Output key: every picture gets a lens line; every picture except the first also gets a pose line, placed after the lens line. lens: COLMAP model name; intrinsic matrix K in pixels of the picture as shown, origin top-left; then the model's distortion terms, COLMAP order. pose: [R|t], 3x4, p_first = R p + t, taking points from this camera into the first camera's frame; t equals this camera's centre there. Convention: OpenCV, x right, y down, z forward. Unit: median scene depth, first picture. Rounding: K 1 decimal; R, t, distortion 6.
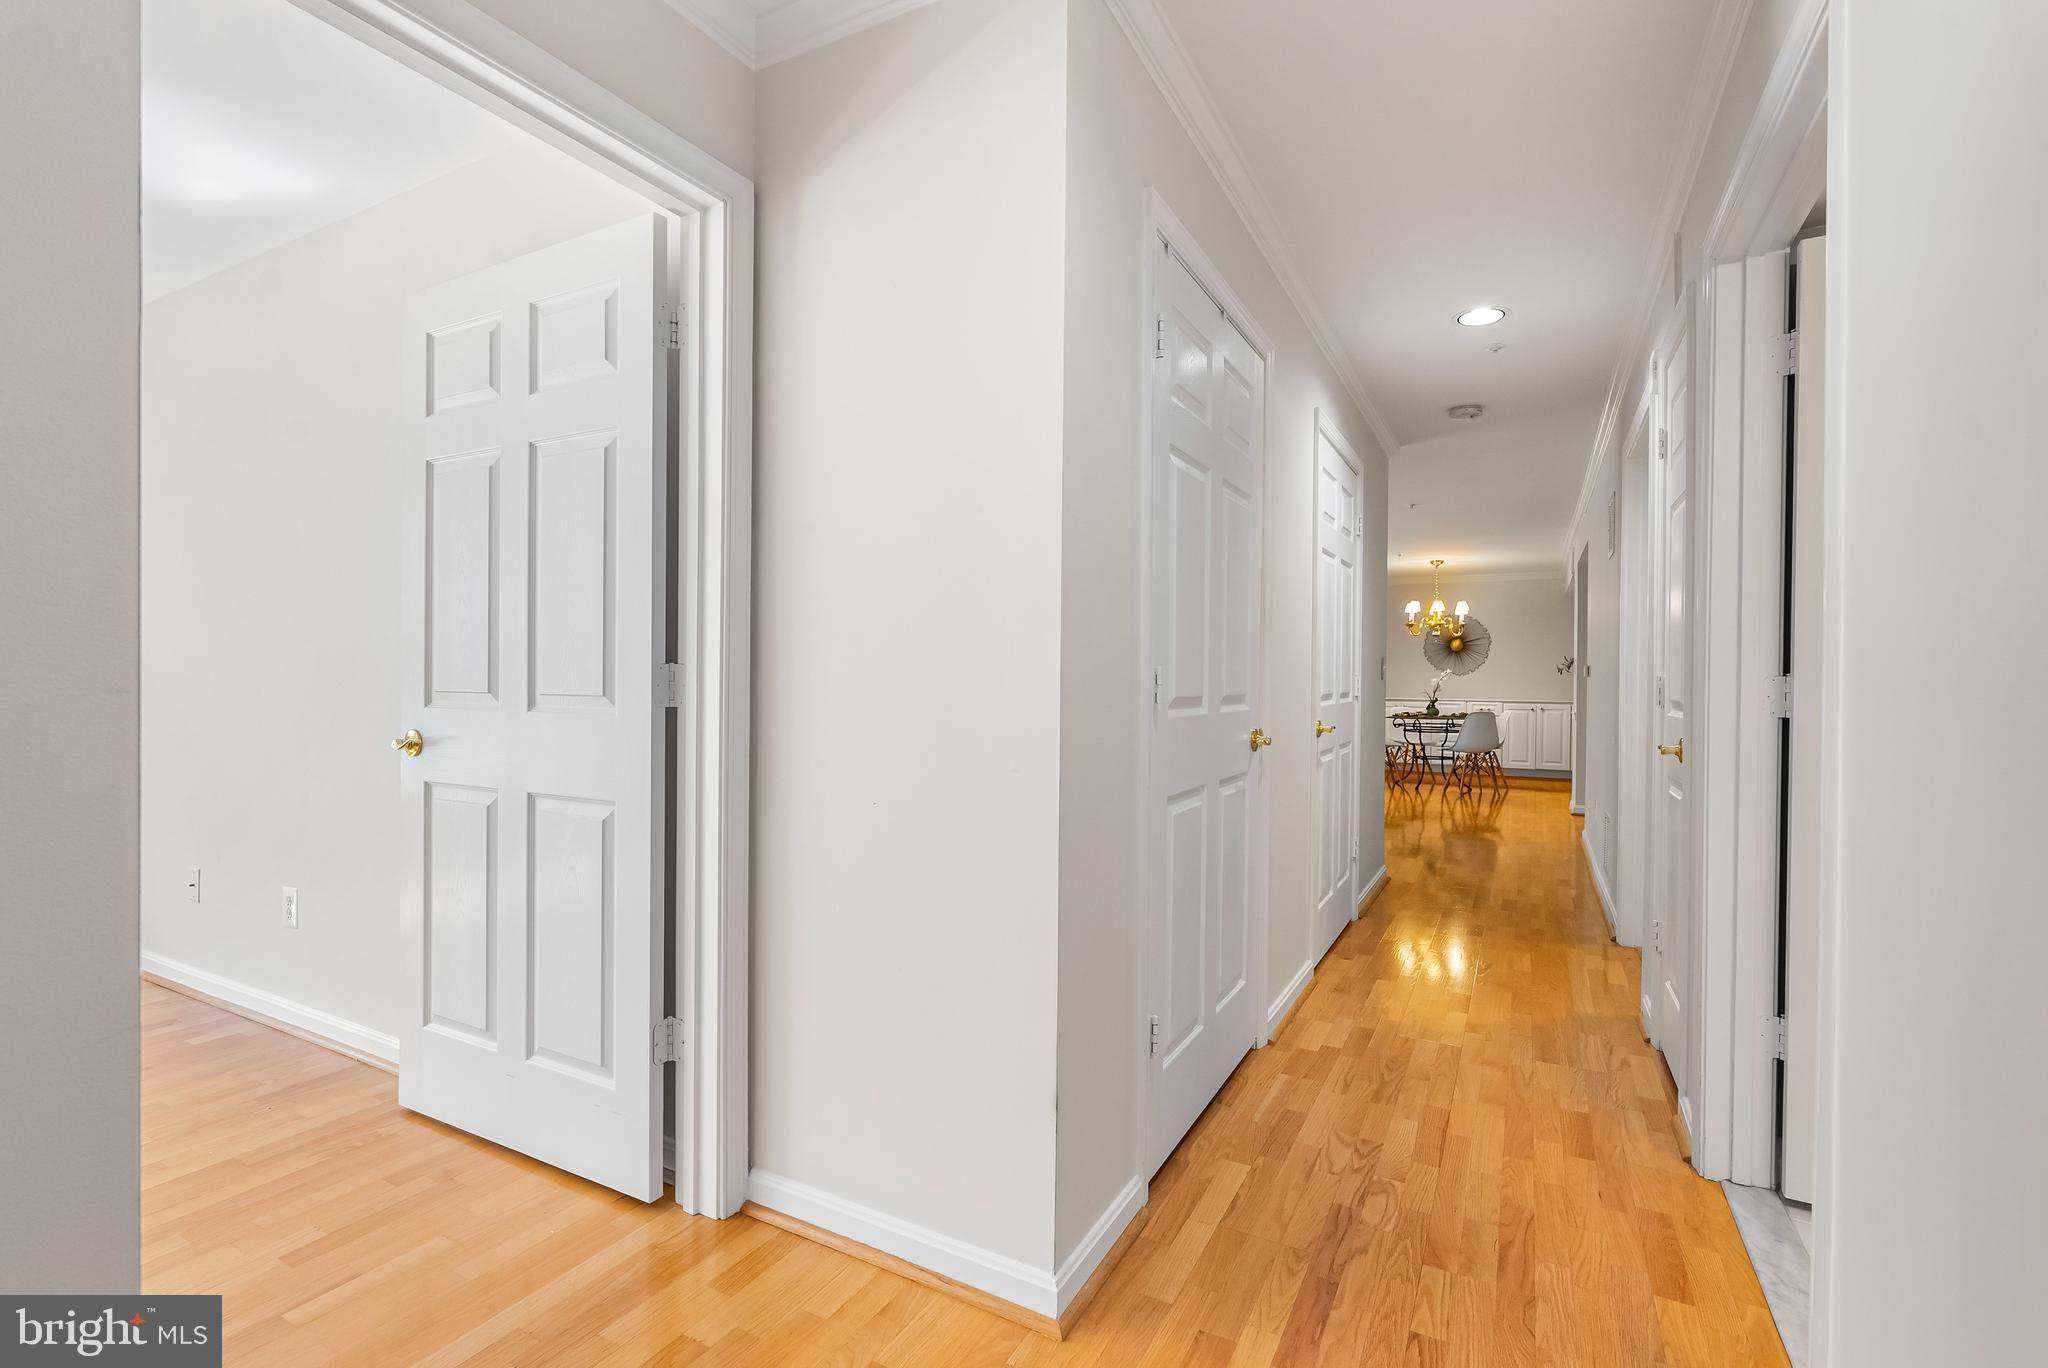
lens RADIAL K [[943.2, 0, 1026.1], [0, 943.2, 680.0], [0, 0, 1]] dist [-0.006822, 0.000061]
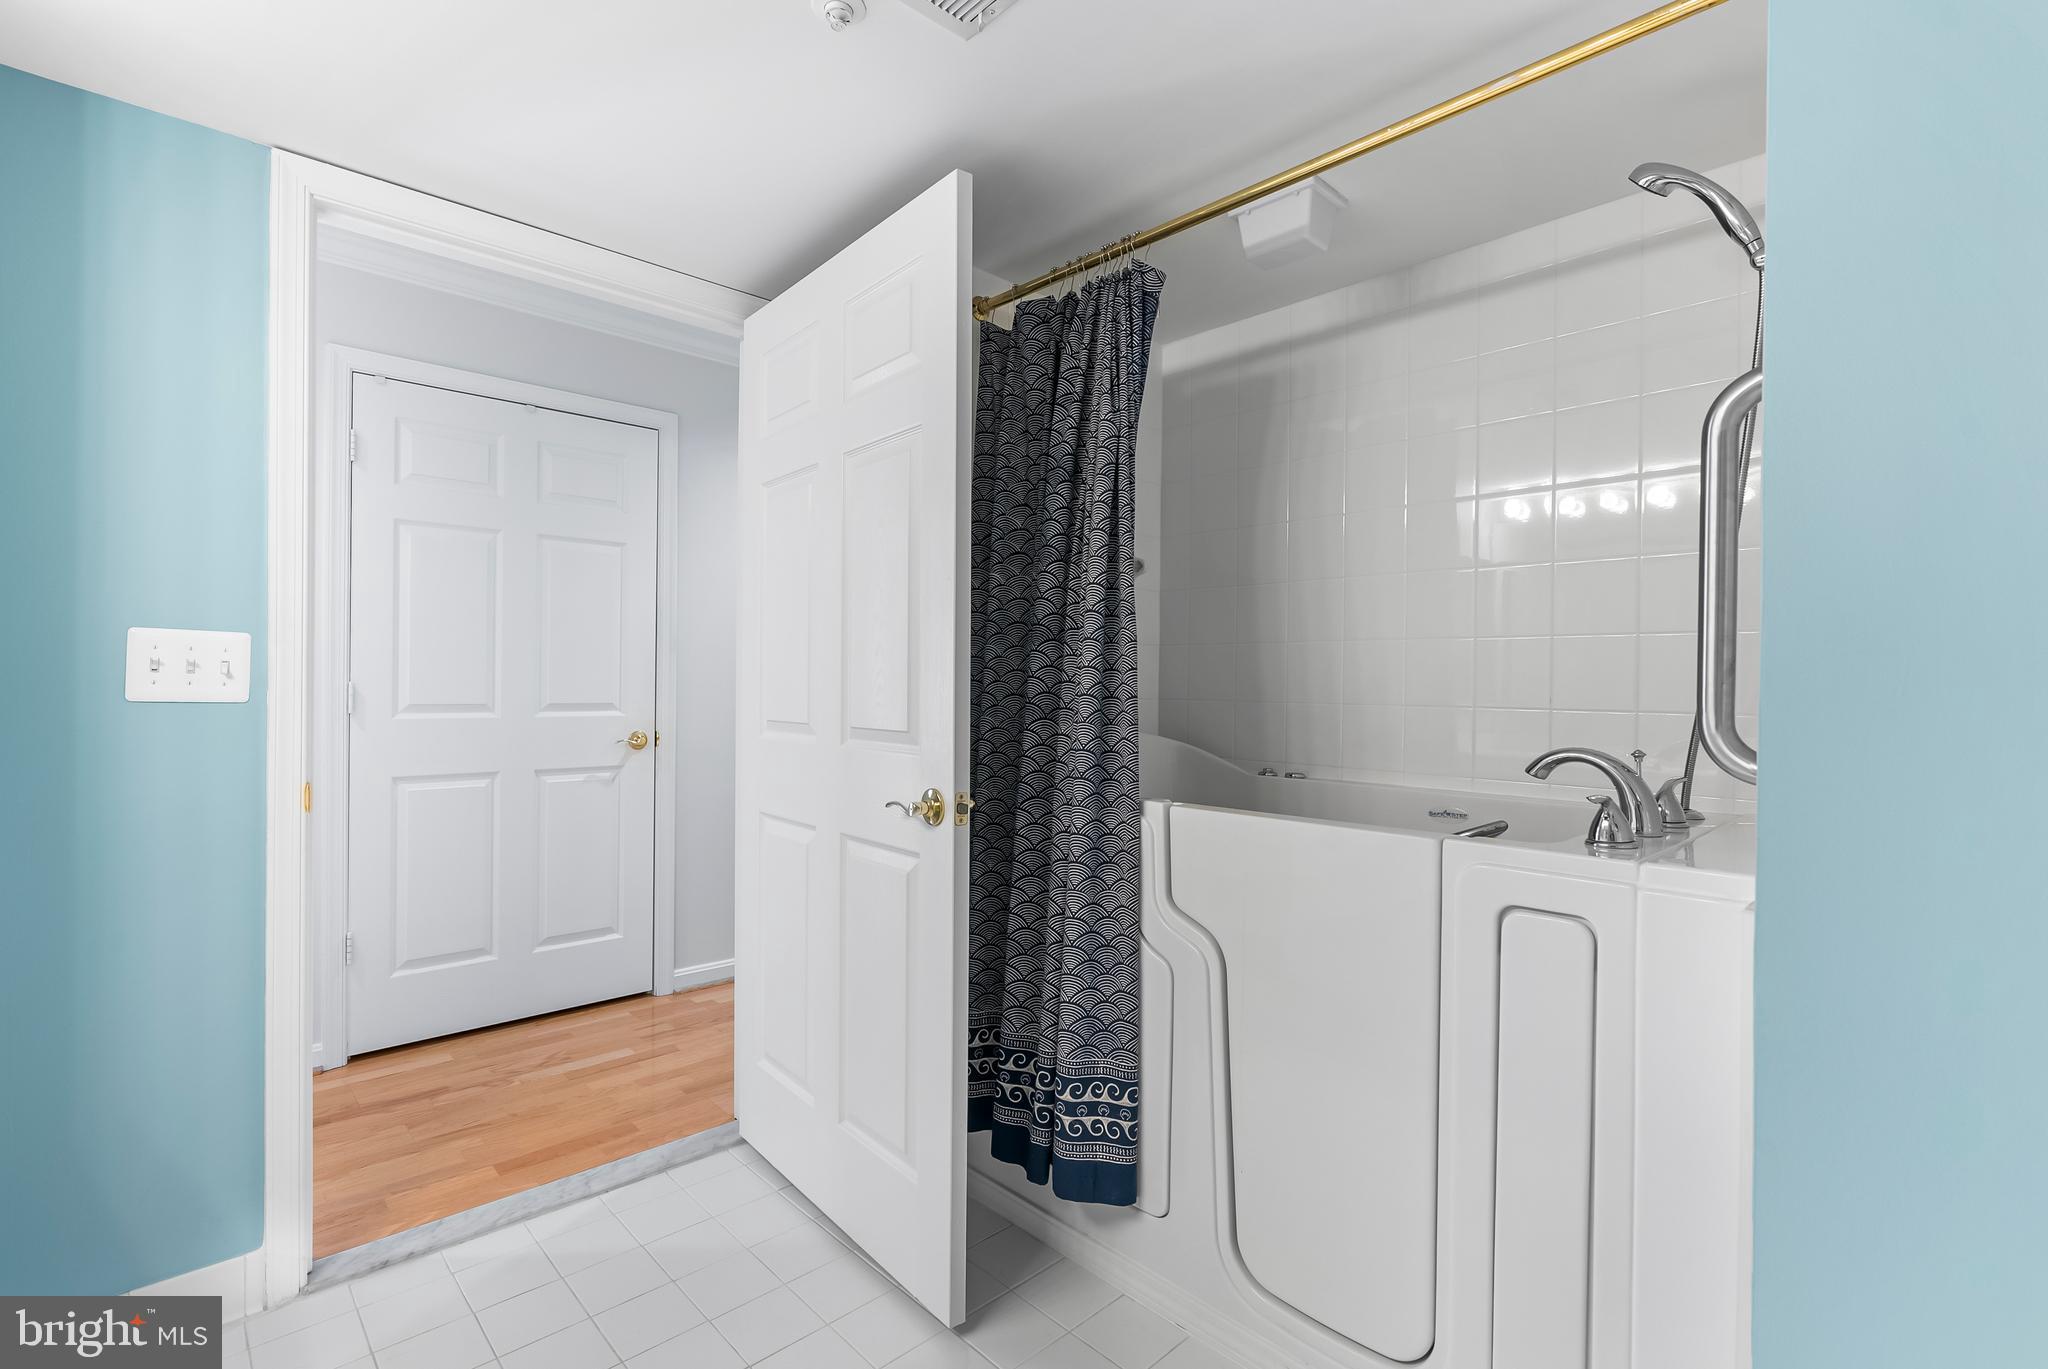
lens RADIAL K [[943.2, 0, 1015.9], [0, 943.2, 692.0], [0, 0, 1]] dist [-0.006822, 0.000061]
pose [[0.945165, -0.005359, -0.326548, 1.325619], [0.004708, 0.999985, -0.002783, 0.008474], [0.326558, 0.001093, 0.945177, 0.010214]]
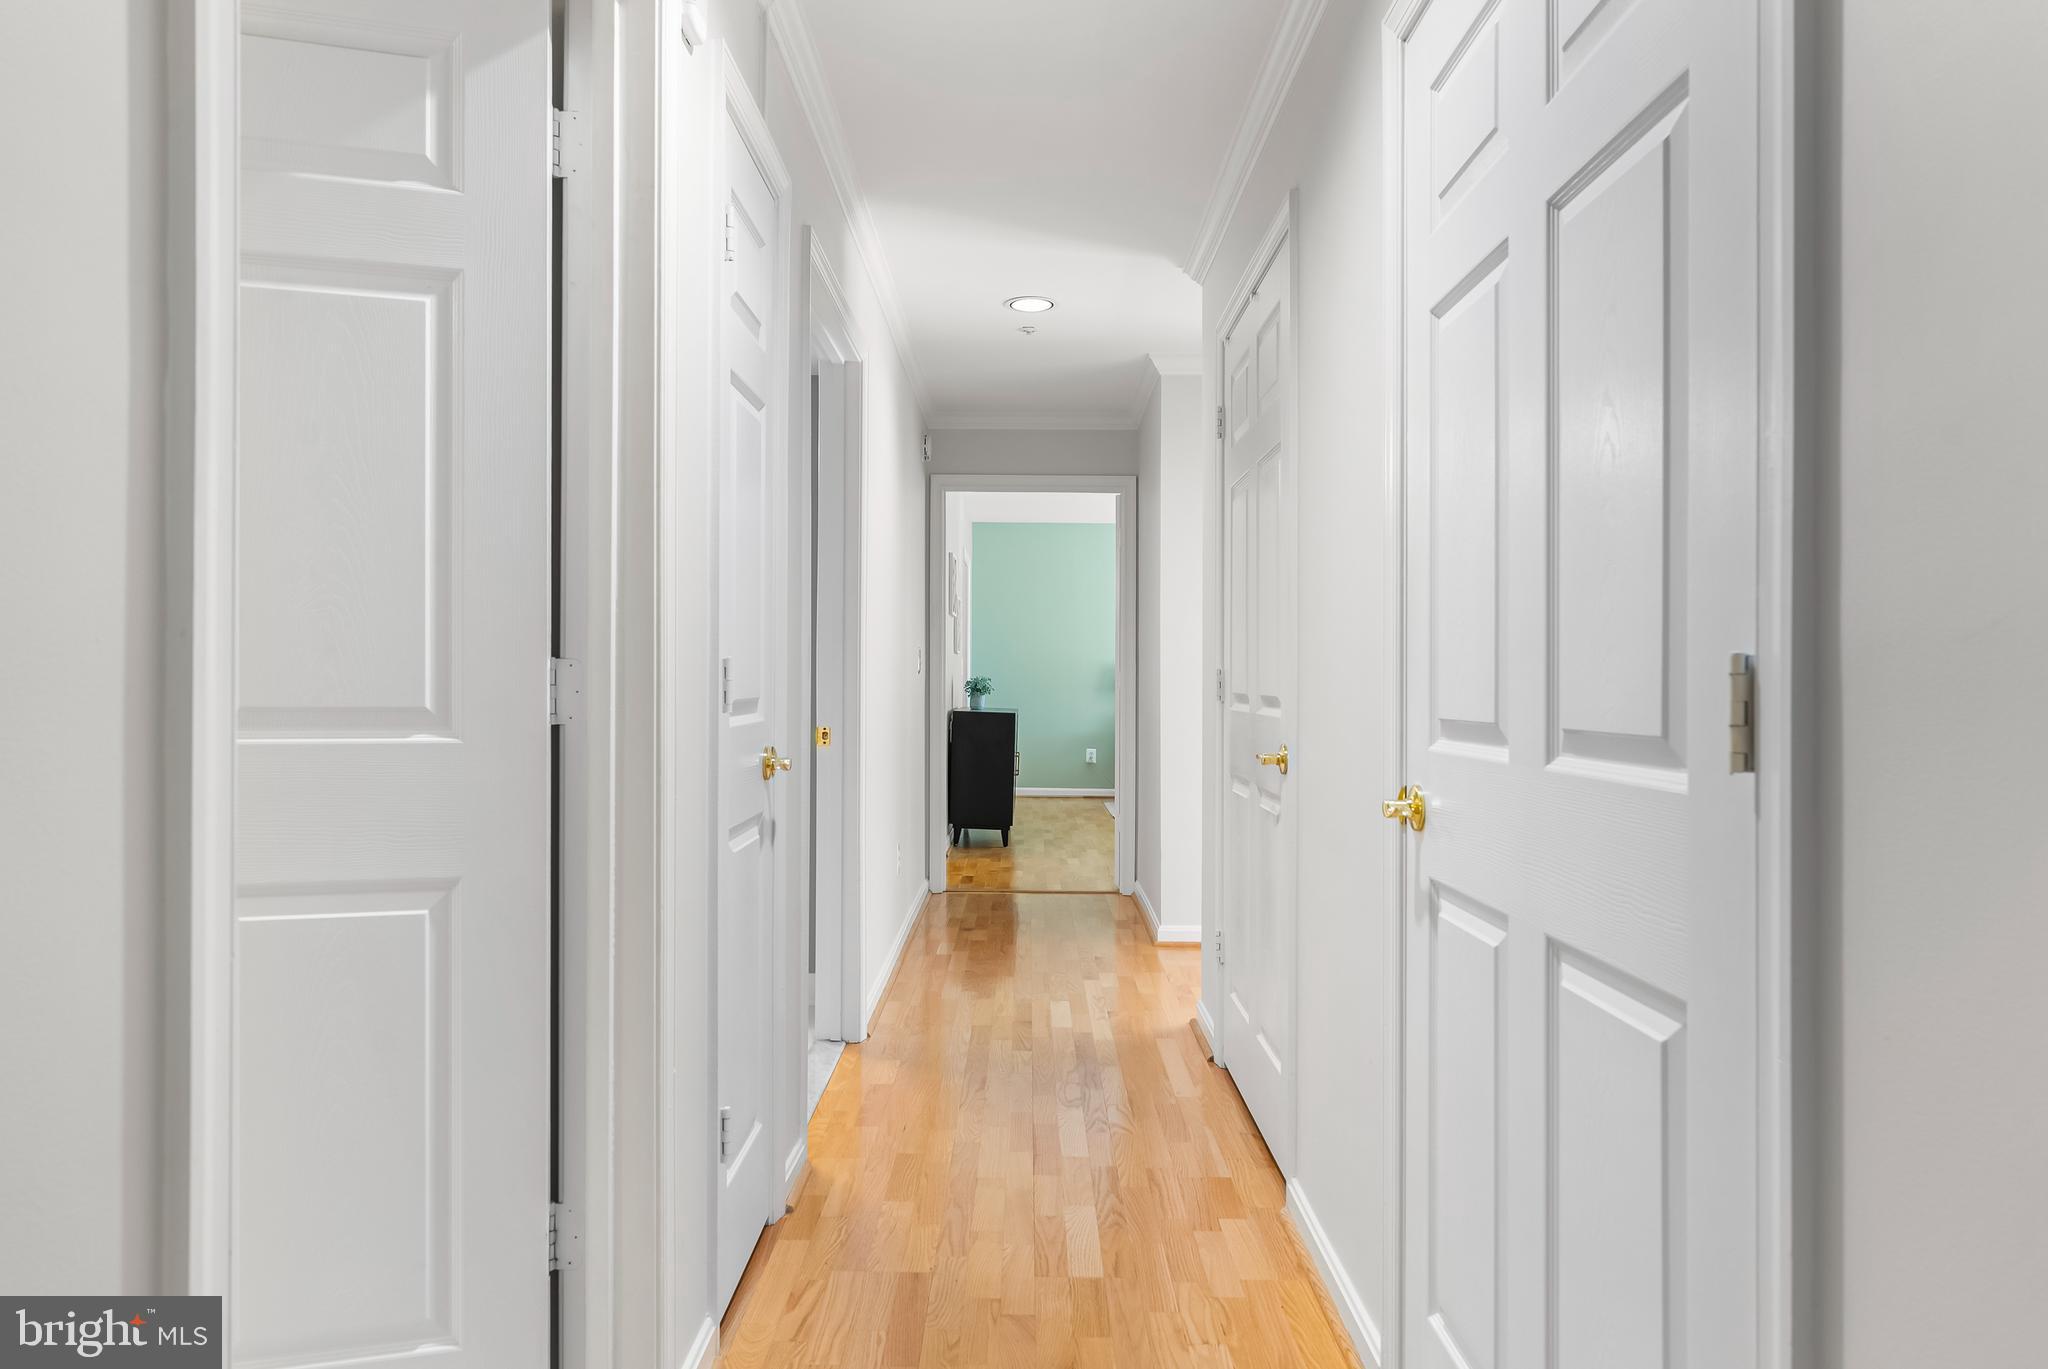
lens RADIAL K [[1252.3, 0, 1024.6], [0, 1252.3, 679.2], [0, 0, 1]] dist [-0.006145, -0.001387]
pose [[-0.882954, -0.009375, -0.469367, 1.062766], [-0.010584, 0.999944, -0.000064, 0.003634], [0.469341, 0.004911, -0.883003, 2.130657]]
